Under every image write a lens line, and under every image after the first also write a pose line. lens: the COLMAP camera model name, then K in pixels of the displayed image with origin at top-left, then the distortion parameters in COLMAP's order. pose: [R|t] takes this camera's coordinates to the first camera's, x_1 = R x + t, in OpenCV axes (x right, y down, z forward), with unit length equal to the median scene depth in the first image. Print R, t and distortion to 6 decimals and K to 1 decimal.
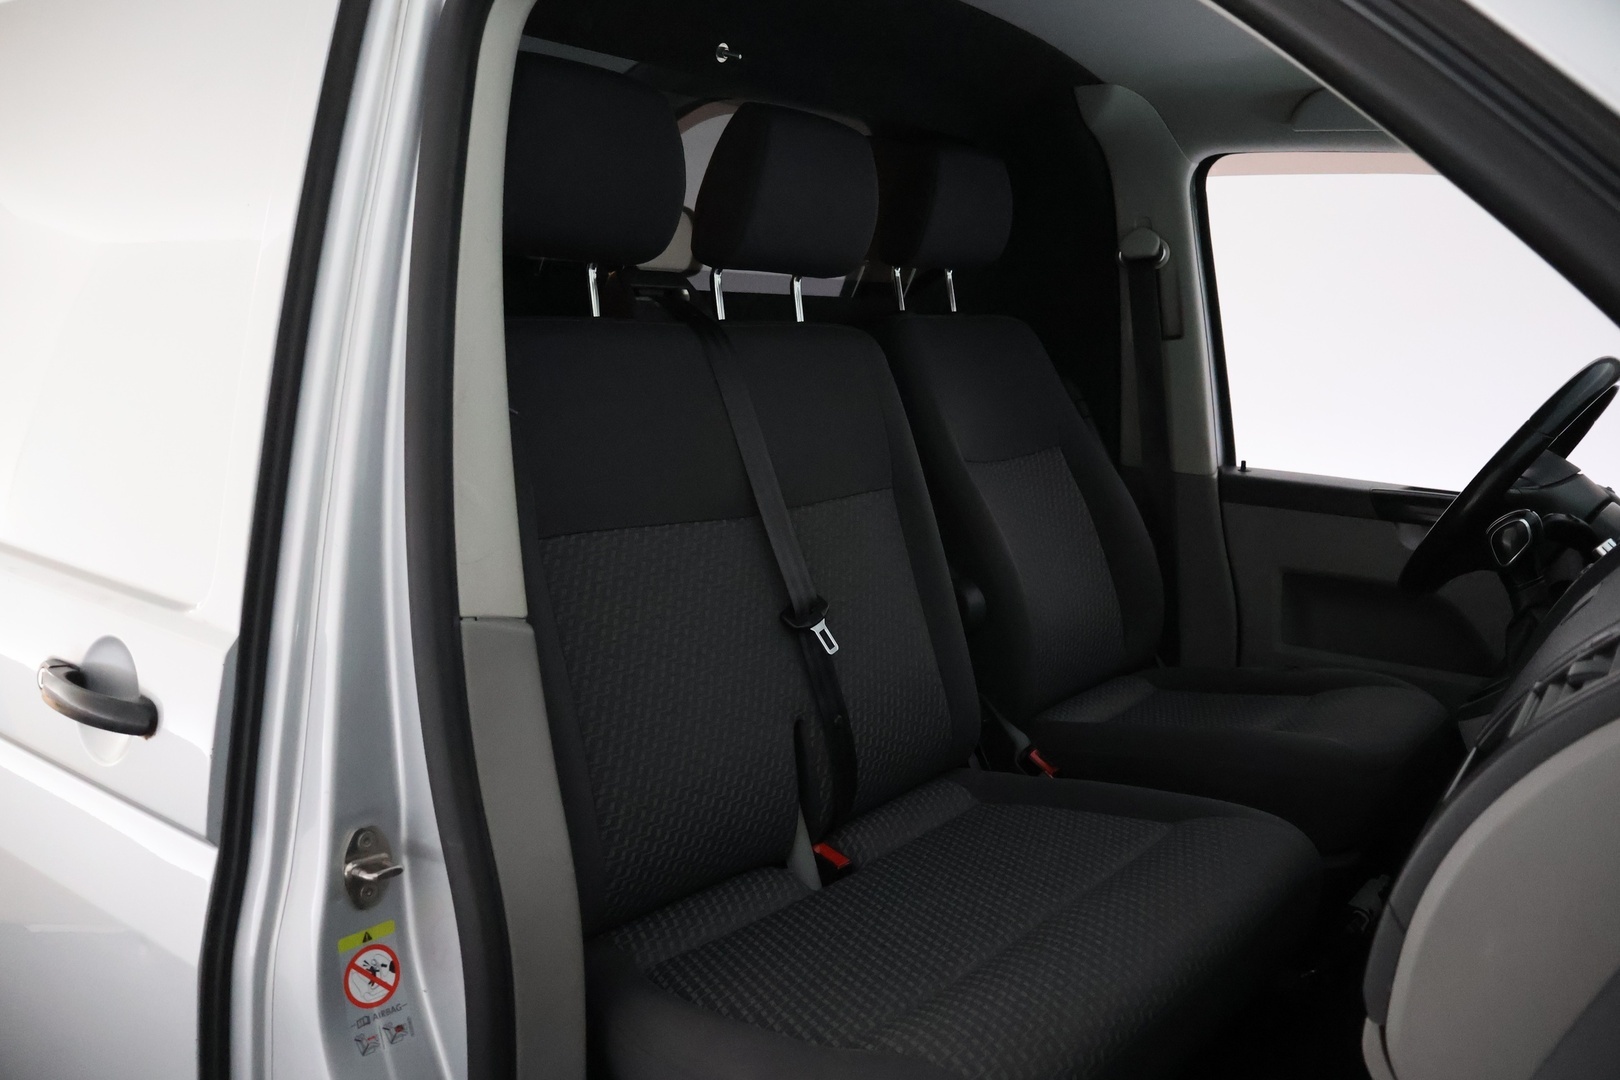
lens RADIAL K [[1322.1, 0, 815.8], [0, 1322.1, 545.8], [0, 0, 1]] dist [-0.010797, 0.009493]
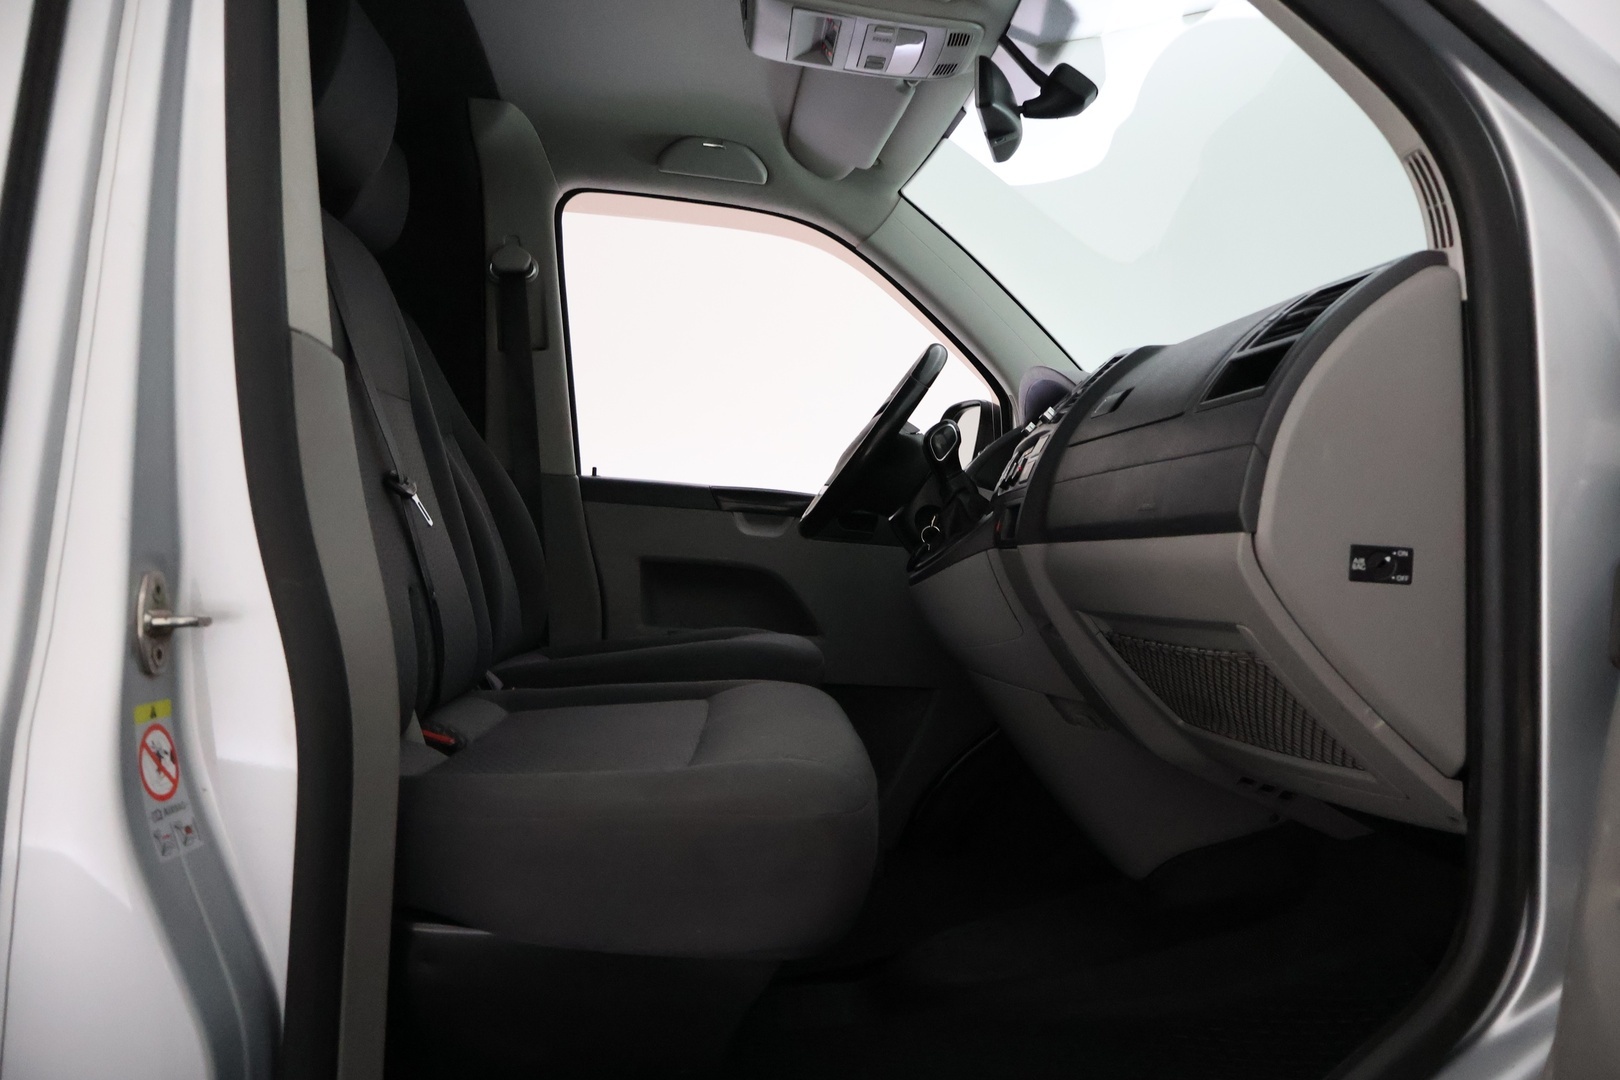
lens RADIAL K [[1322.1, 0, 813.1], [0, 1322.1, 534.5], [0, 0, 1]] dist [-0.010797, 0.009493]
pose [[0.766078, 0.026346, 0.642208, -0.406110], [0.069822, 0.989835, -0.123898, 0.233734], [-0.638944, 0.139756, 0.756451, 0.091067]]
